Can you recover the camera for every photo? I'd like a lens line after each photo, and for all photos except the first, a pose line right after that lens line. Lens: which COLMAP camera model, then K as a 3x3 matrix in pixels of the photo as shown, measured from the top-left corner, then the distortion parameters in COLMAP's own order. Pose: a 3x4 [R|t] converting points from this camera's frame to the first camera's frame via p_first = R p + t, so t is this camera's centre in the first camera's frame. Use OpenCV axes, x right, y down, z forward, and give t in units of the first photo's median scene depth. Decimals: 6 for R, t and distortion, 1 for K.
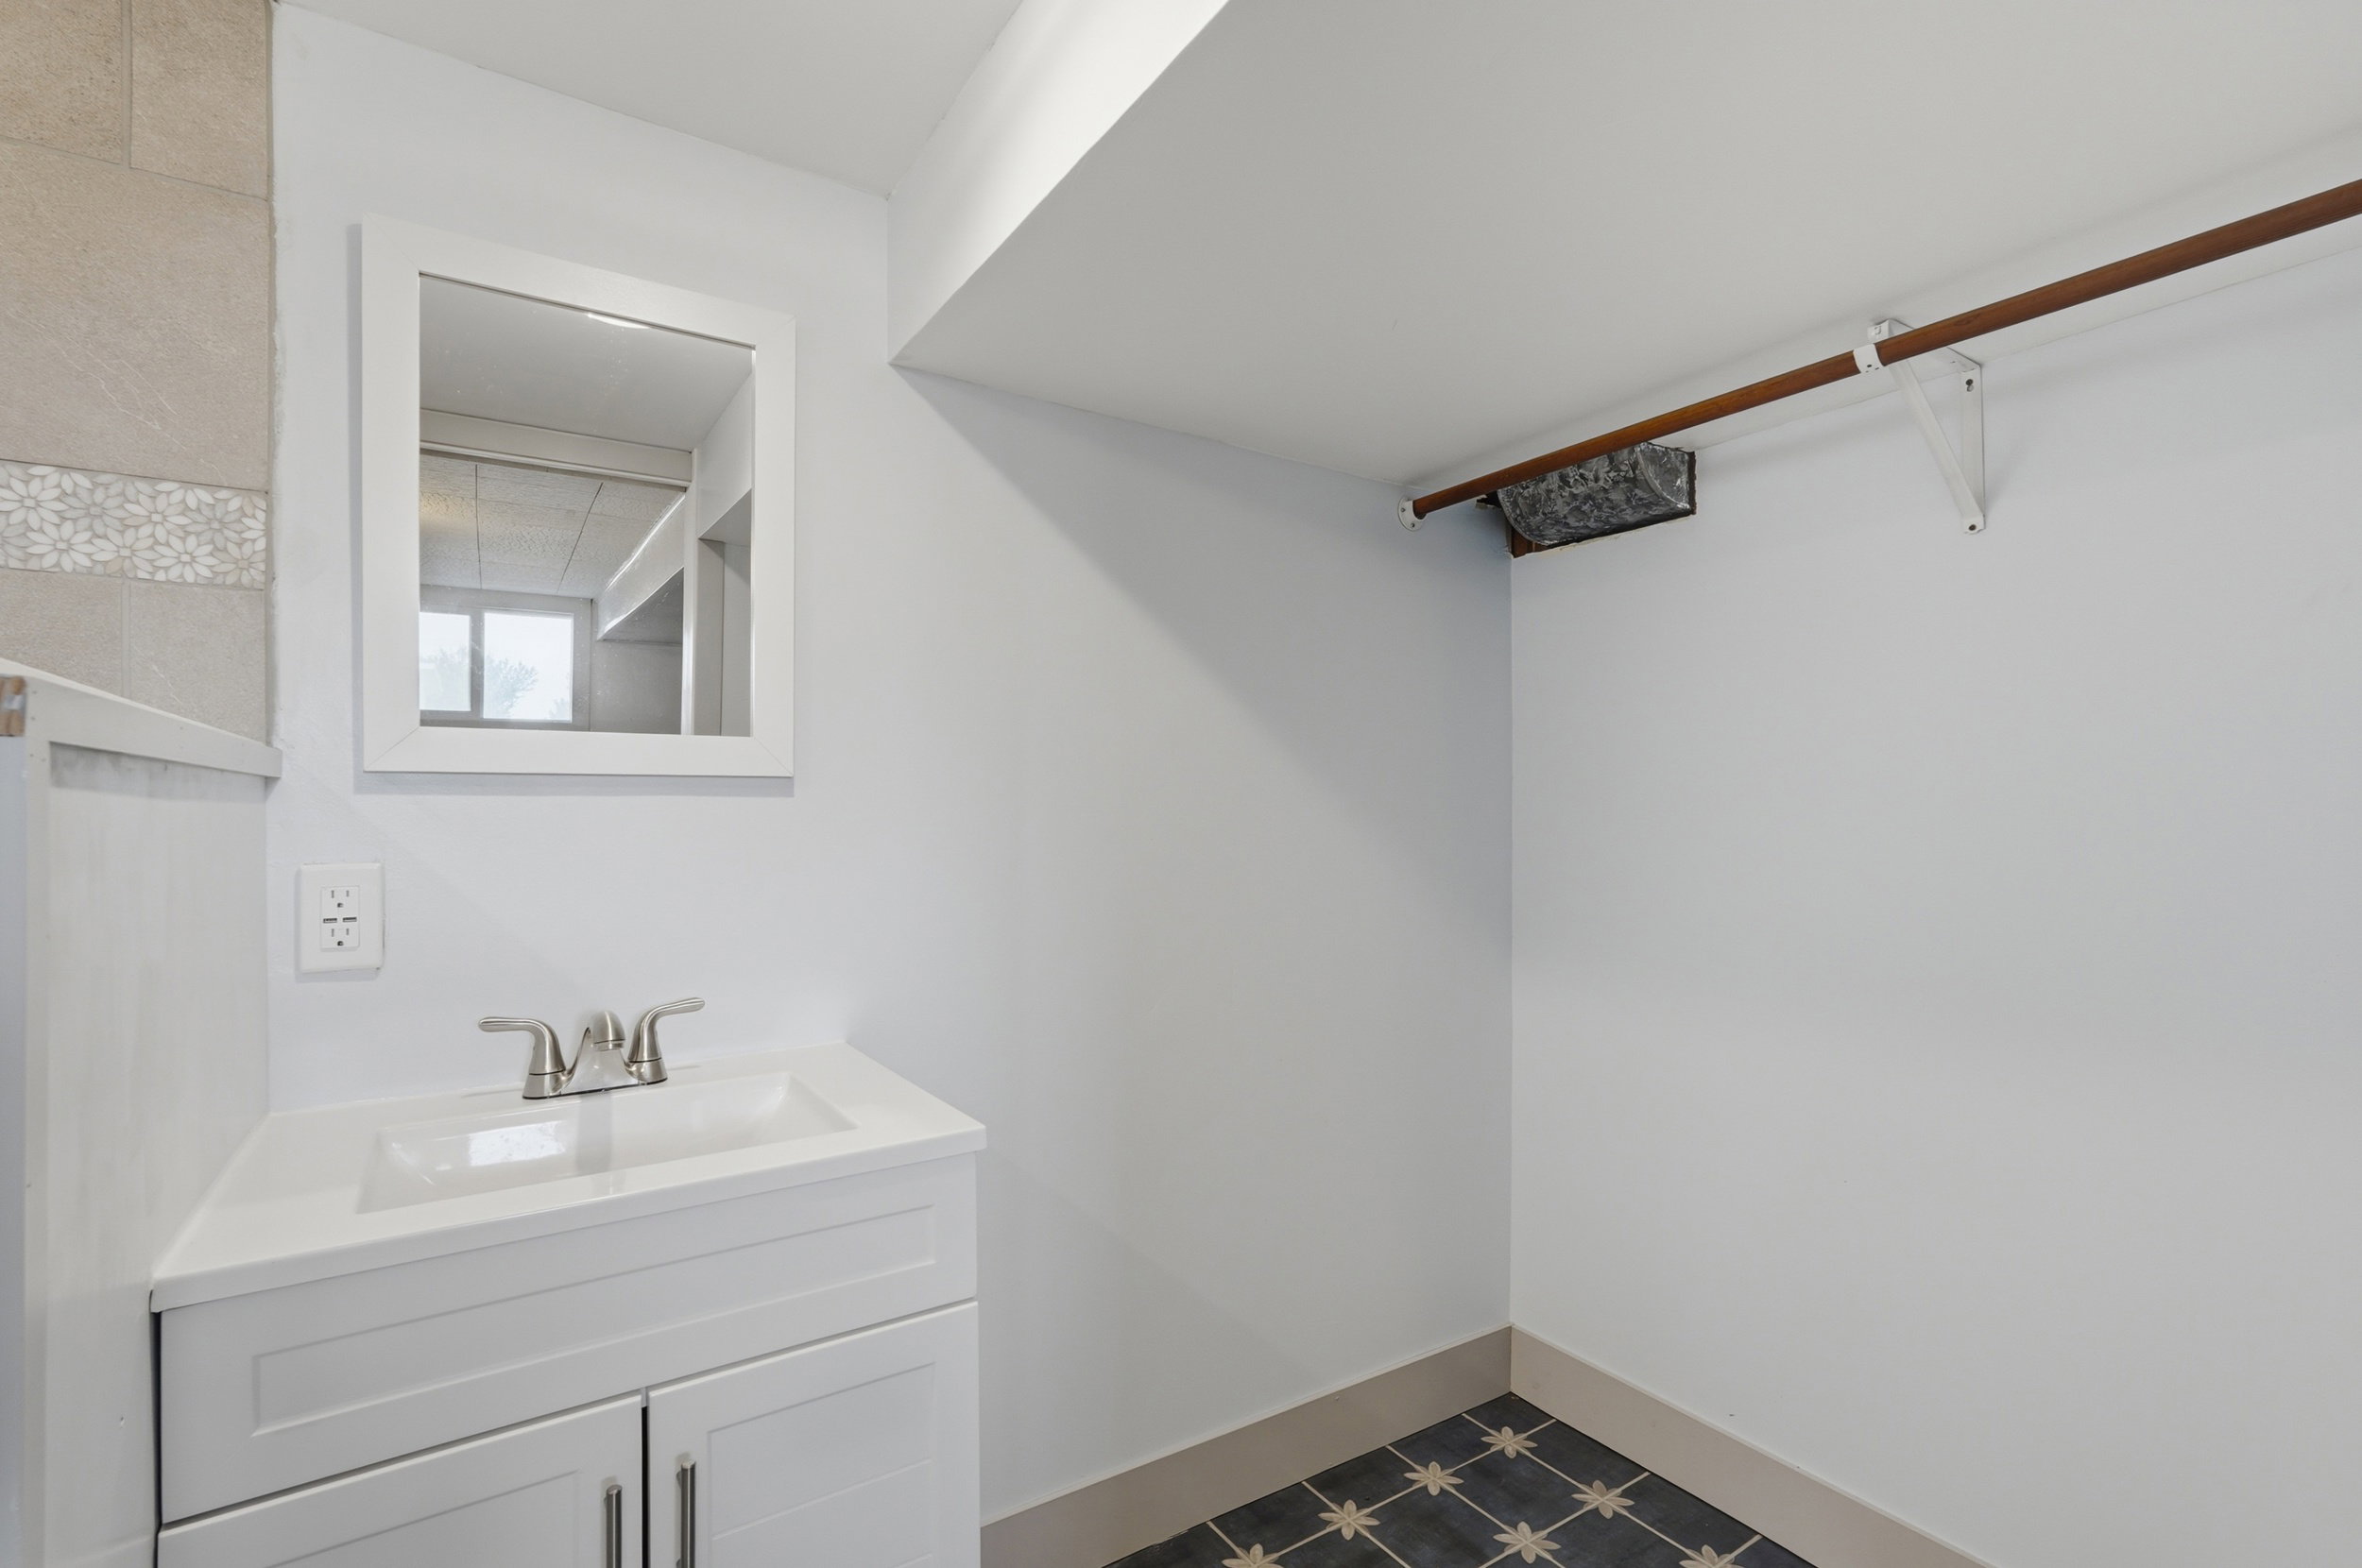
lens RADIAL K [[1067.5, 0, 1175.4], [0, 1067.5, 801.6], [0, 0, 1]] dist [0.000668, 0.000334]
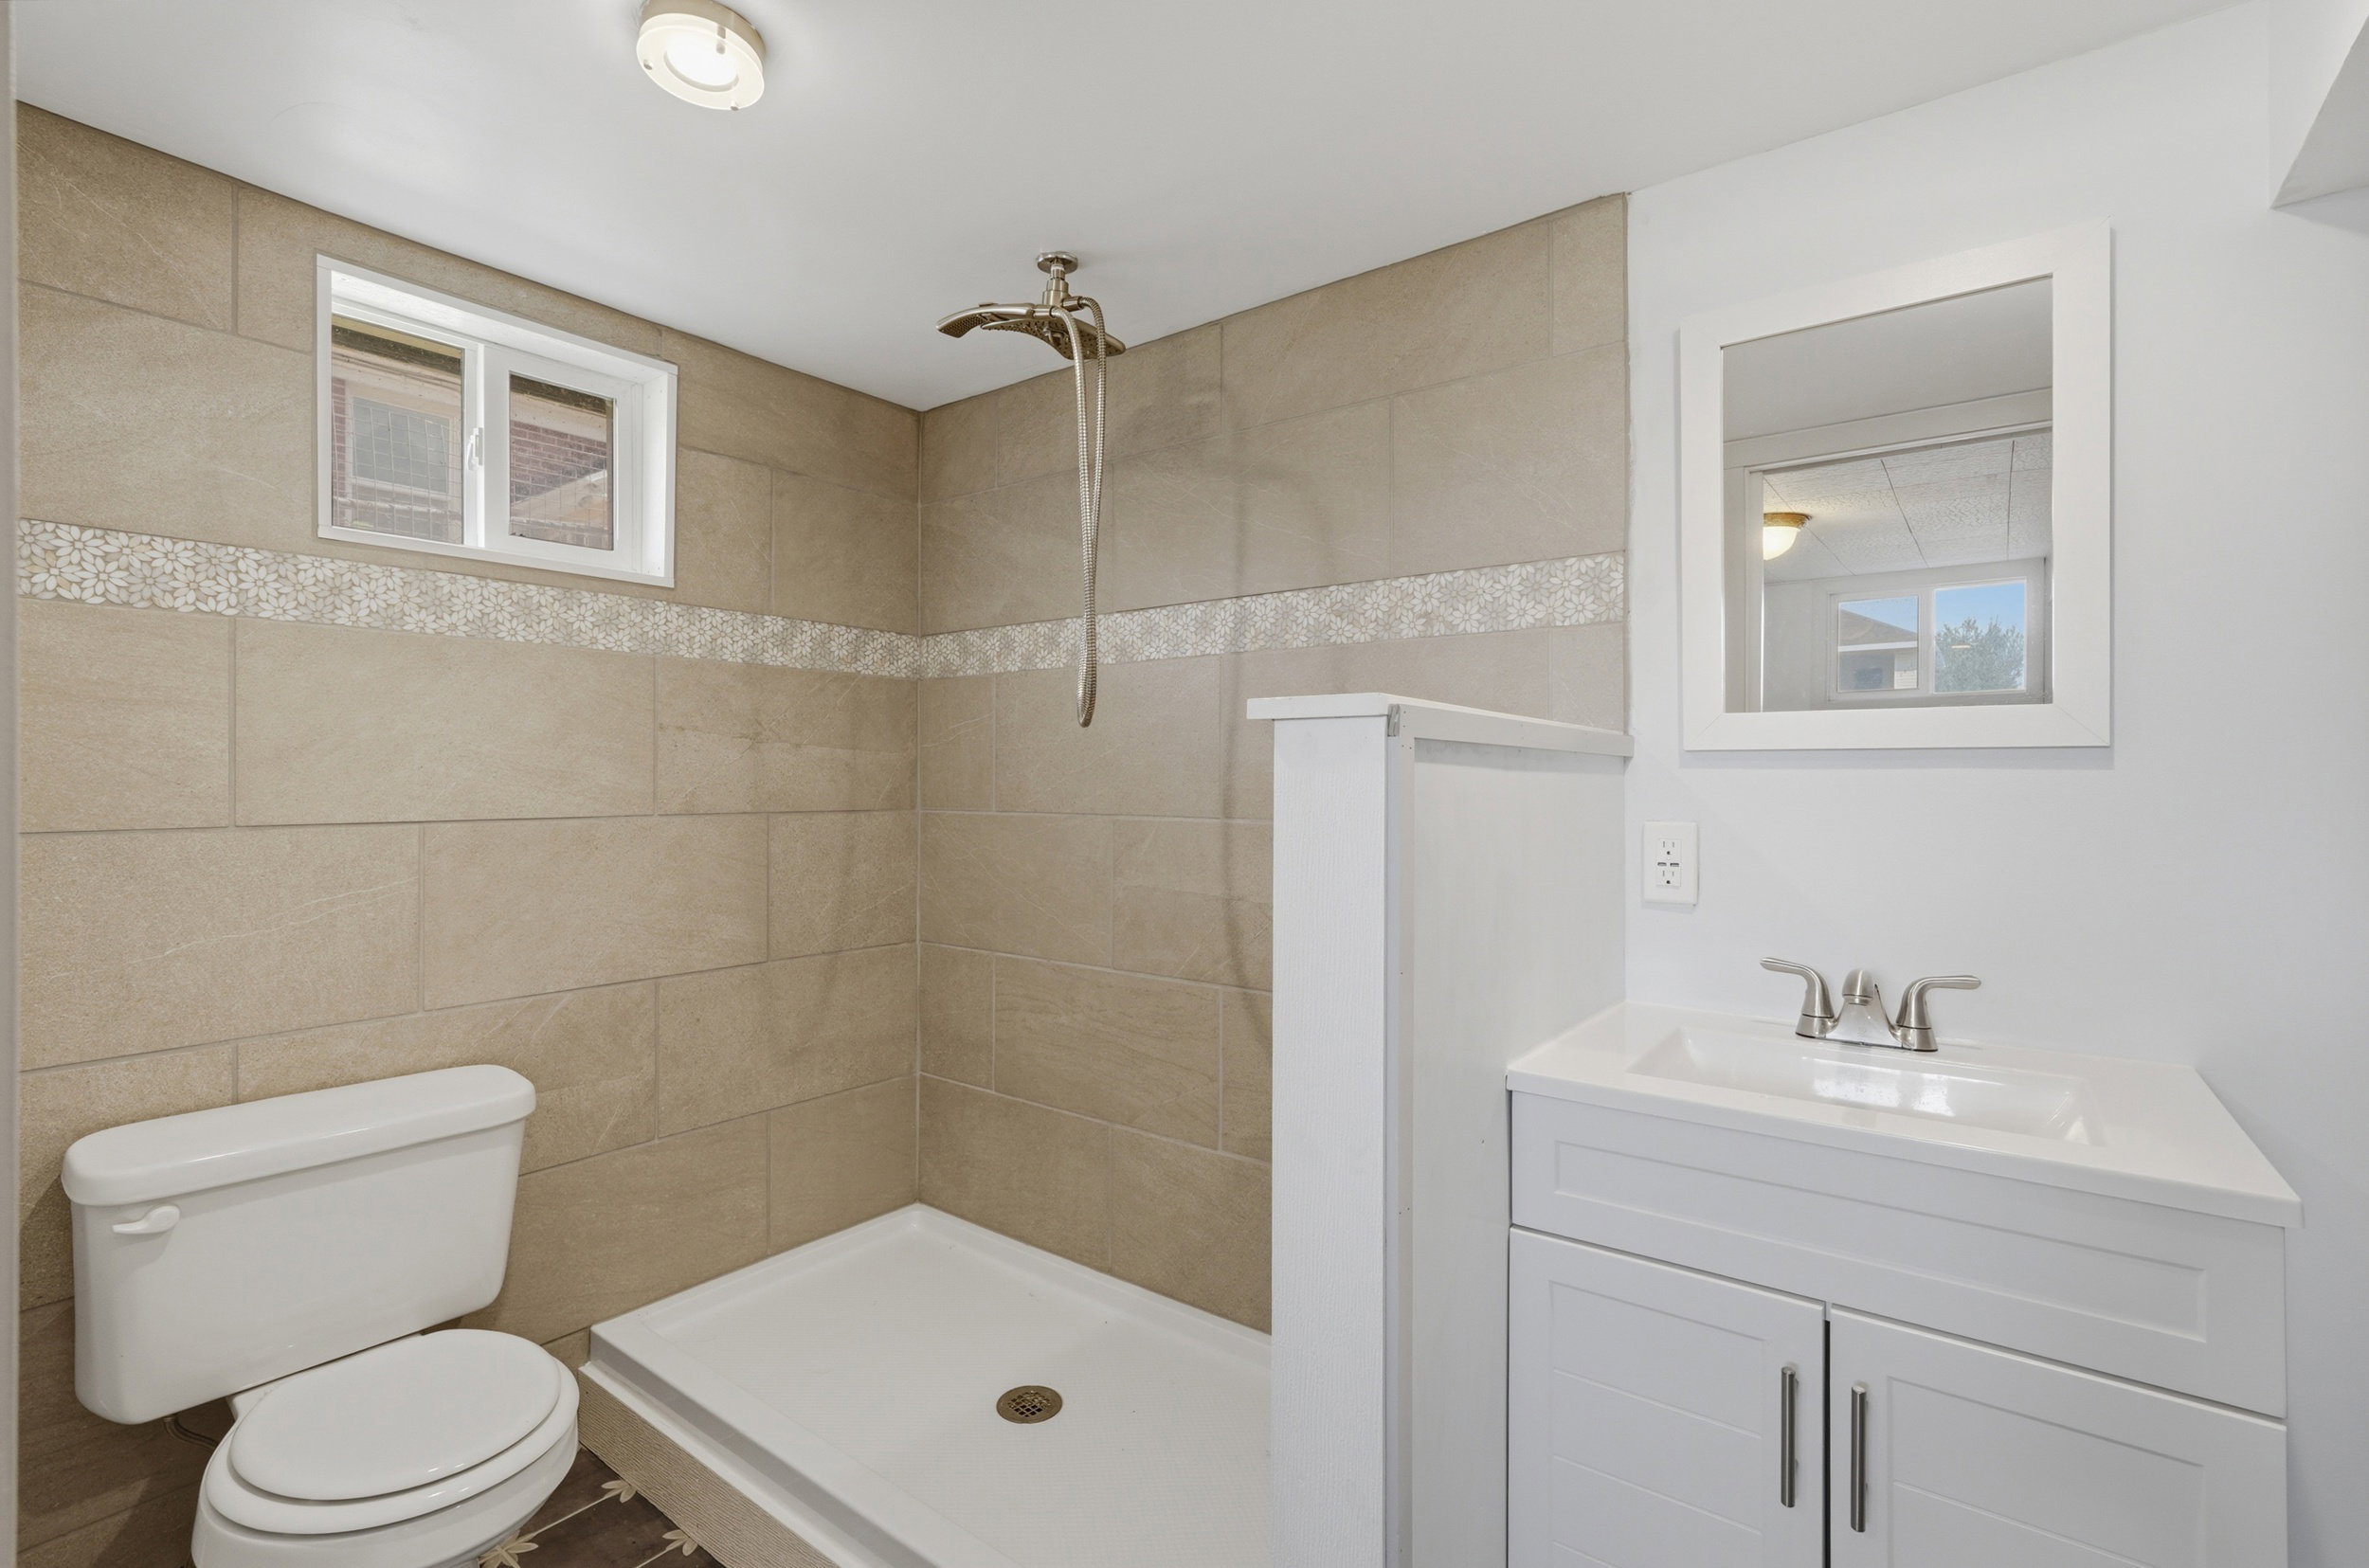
lens RADIAL K [[1073.9, 0, 1178.7], [0, 1073.9, 779.0], [0, 0, 1]] dist [0.002443, 0.000397]
pose [[0.327069, 0.000406, -0.945000, 0.274386], [-0.003081, 0.999995, -0.000637, 0.008871], [0.944995, 0.003120, 0.327069, 0.000471]]
